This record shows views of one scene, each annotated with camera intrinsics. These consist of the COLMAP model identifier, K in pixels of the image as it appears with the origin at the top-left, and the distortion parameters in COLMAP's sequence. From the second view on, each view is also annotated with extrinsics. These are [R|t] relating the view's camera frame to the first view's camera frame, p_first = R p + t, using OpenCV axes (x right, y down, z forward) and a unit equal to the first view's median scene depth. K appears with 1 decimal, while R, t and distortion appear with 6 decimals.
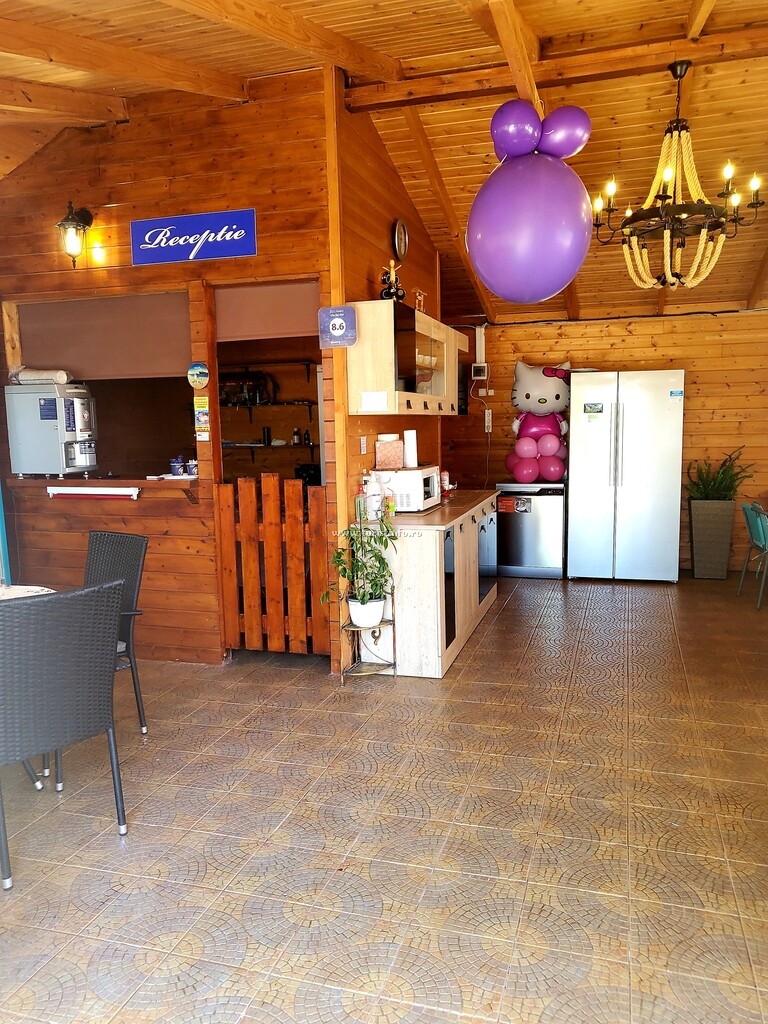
lens RADIAL K [[781.7, 0, 387.2], [0, 781.7, 516.9], [0, 0, 1]] dist [-0.023824, 0.049895]
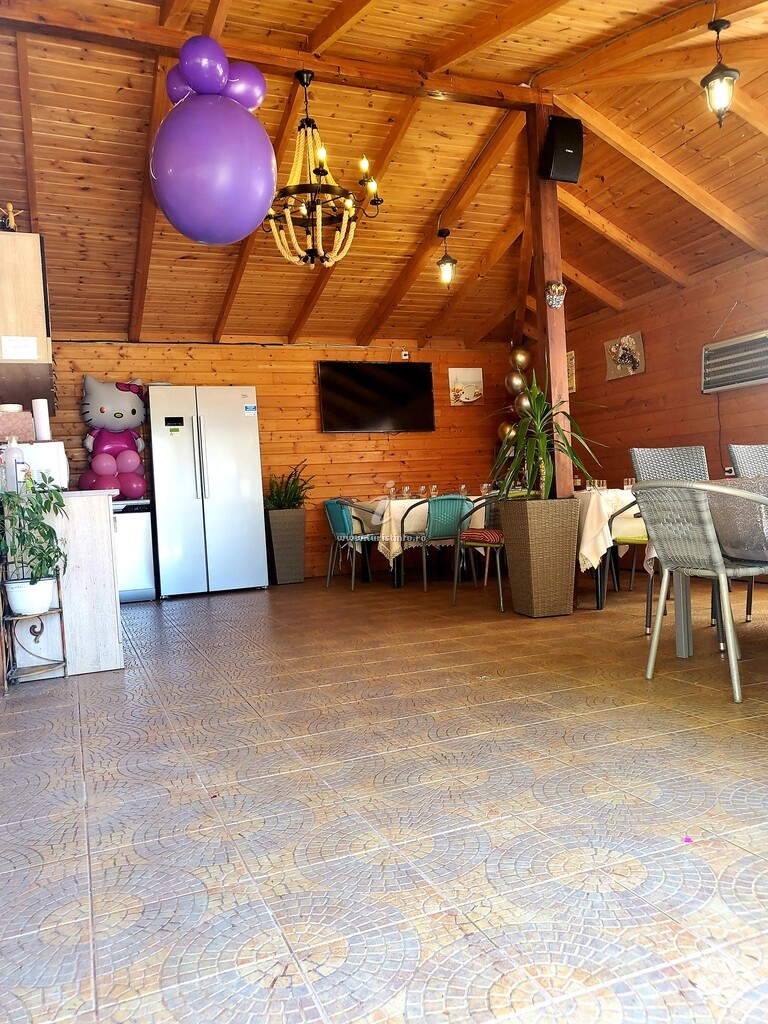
lens RADIAL K [[781.7, 0, 374.4], [0, 781.7, 514.1], [0, 0, 1]] dist [-0.023824, 0.049895]
pose [[0.779394, -0.036868, 0.625448, -0.167294], [0.120822, 0.988374, -0.092300, 0.102064], [-0.614774, 0.147506, 0.774787, 0.091209]]
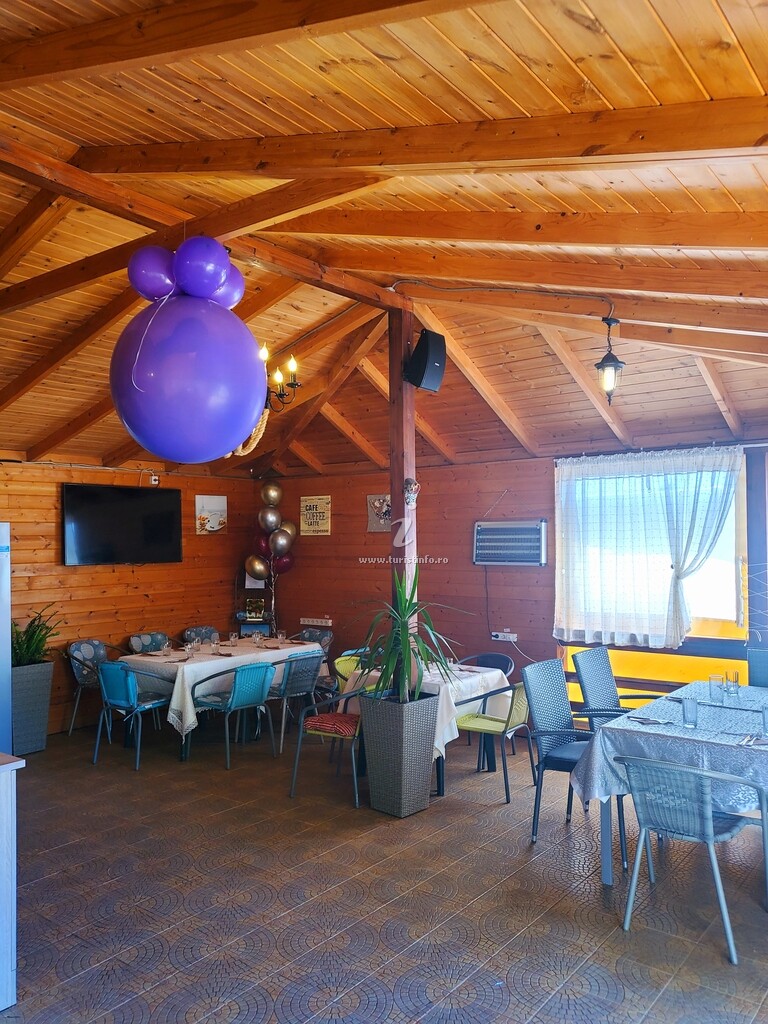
lens RADIAL K [[781.7, 0, 366.5], [0, 781.7, 524.5], [0, 0, 1]] dist [-0.023824, 0.049895]
pose [[0.360590, 0.023277, 0.932434, -0.299358], [0.123883, 0.989636, -0.072613, -0.070560], [-0.924461, 0.141697, 0.353969, 0.302231]]
